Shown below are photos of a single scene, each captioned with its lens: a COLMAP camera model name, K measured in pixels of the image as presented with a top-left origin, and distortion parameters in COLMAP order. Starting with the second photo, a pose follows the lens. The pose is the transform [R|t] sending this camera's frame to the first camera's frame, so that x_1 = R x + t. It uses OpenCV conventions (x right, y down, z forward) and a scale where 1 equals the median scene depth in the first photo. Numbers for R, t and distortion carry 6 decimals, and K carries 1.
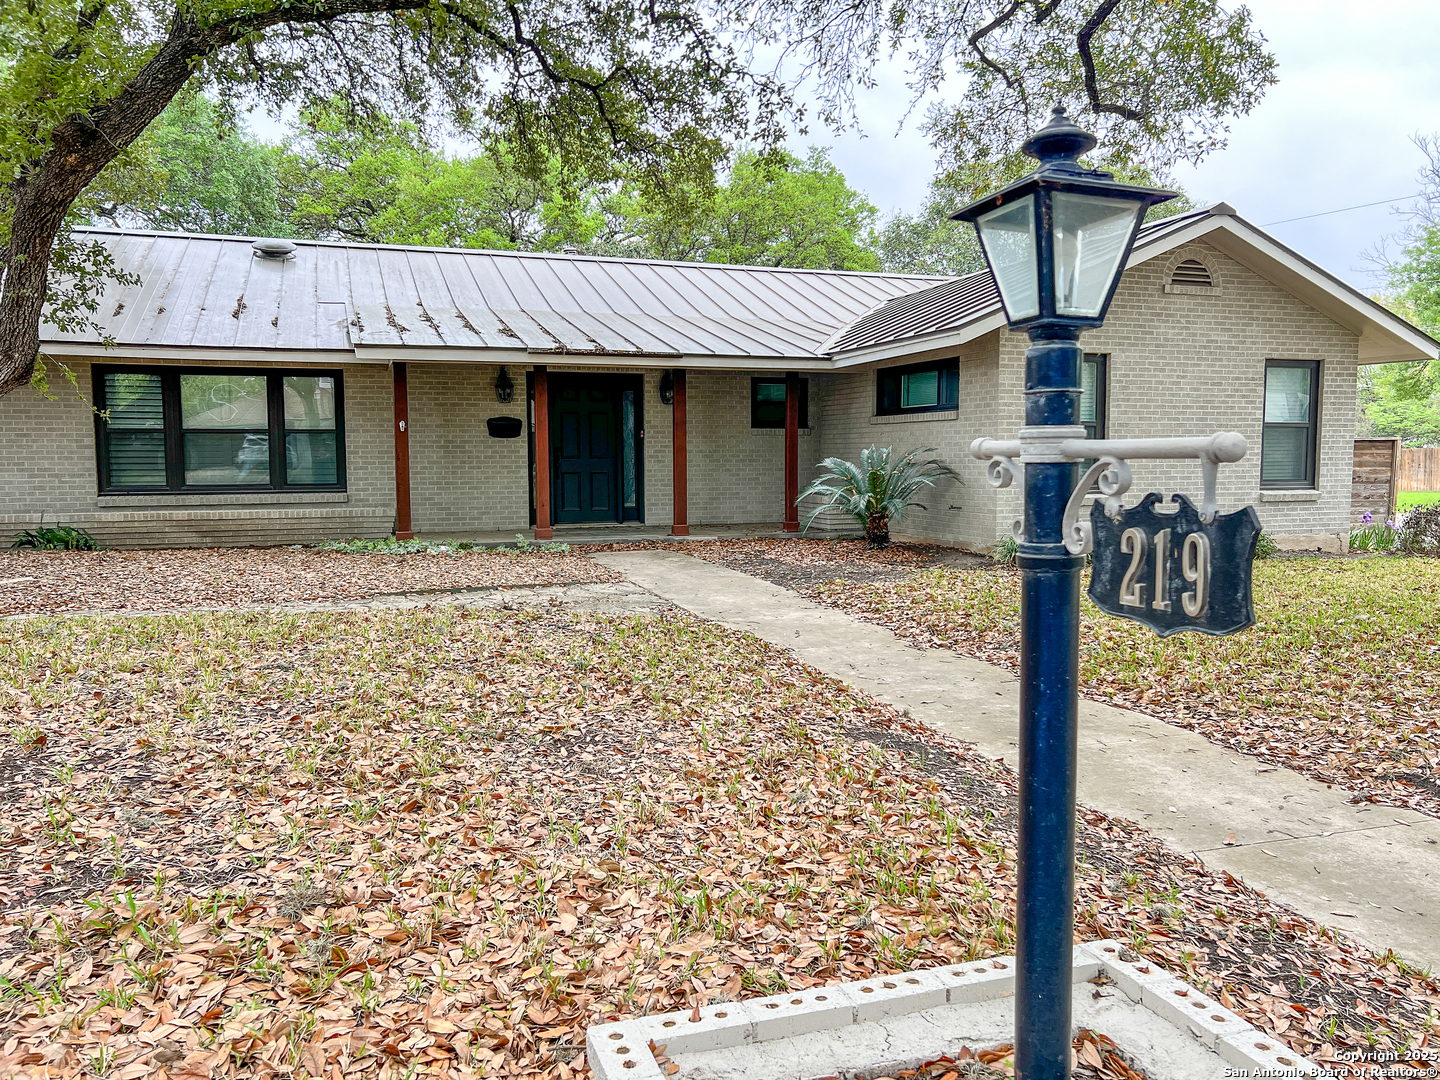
lens RADIAL K [[1100.6, 0, 720.6], [0, 1100.6, 534.9], [0, 0, 1]] dist [0.009993, 0.002743]
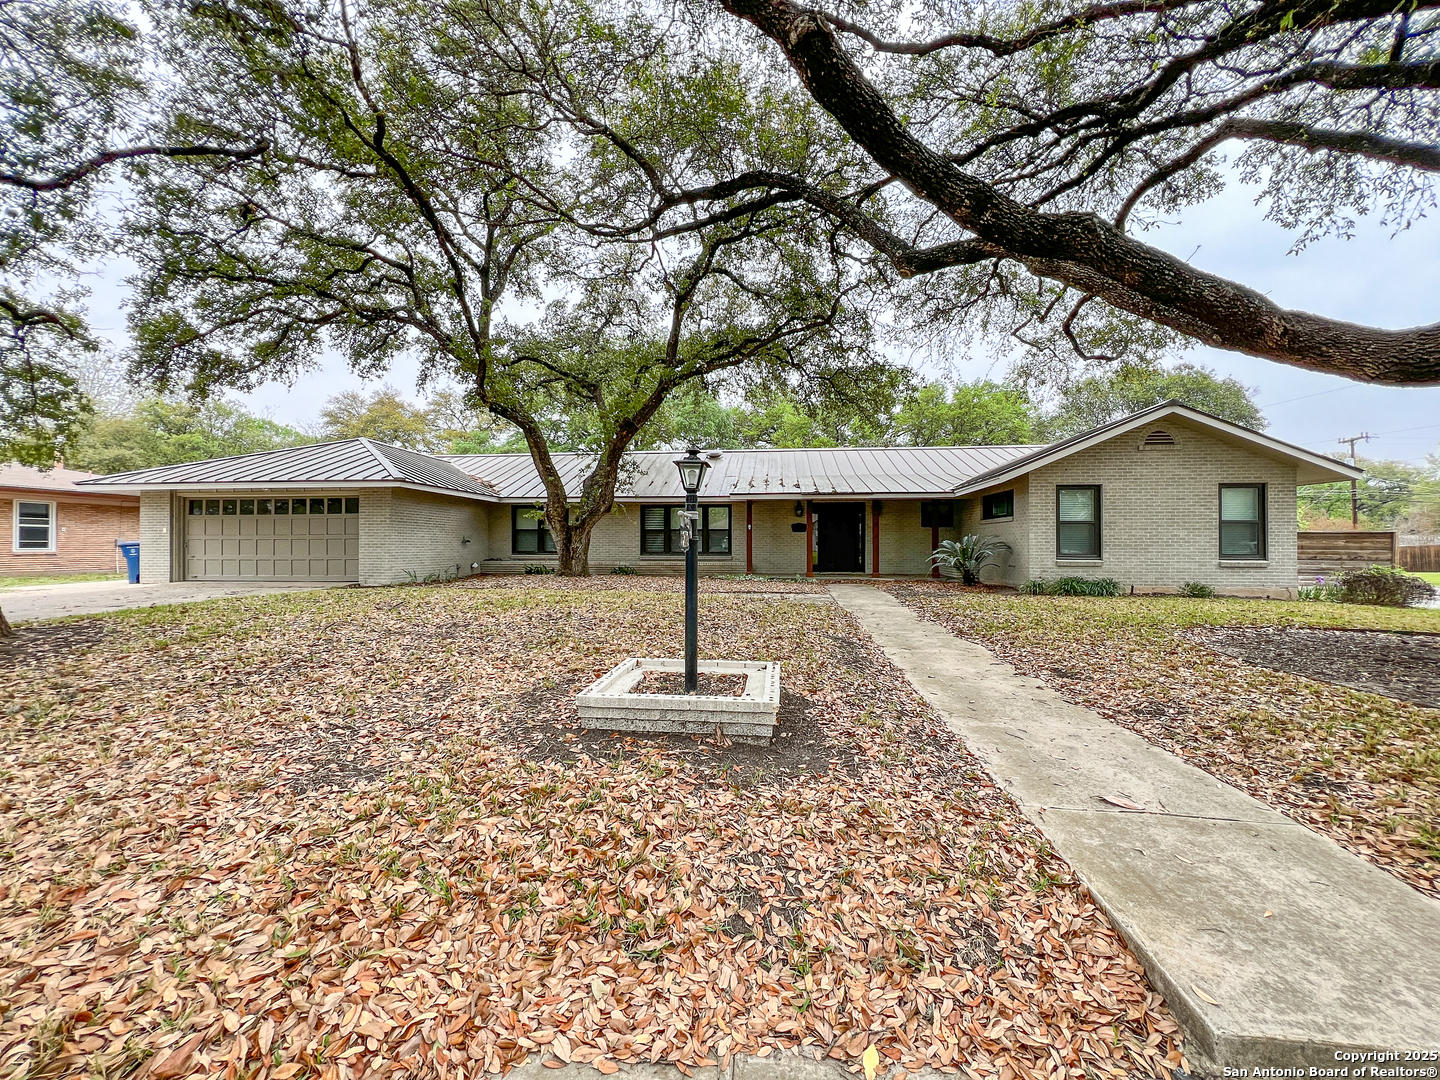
lens RADIAL K [[577.8, 0, 722.4], [0, 577.8, 545.8], [0, 0, 1]] dist [-0.002334, 0.000732]
pose [[0.902669, 0.004154, -0.430315, 0.179399], [-0.036768, 0.997041, -0.067503, 0.025358], [0.428762, 0.076755, 0.900151, -0.128477]]
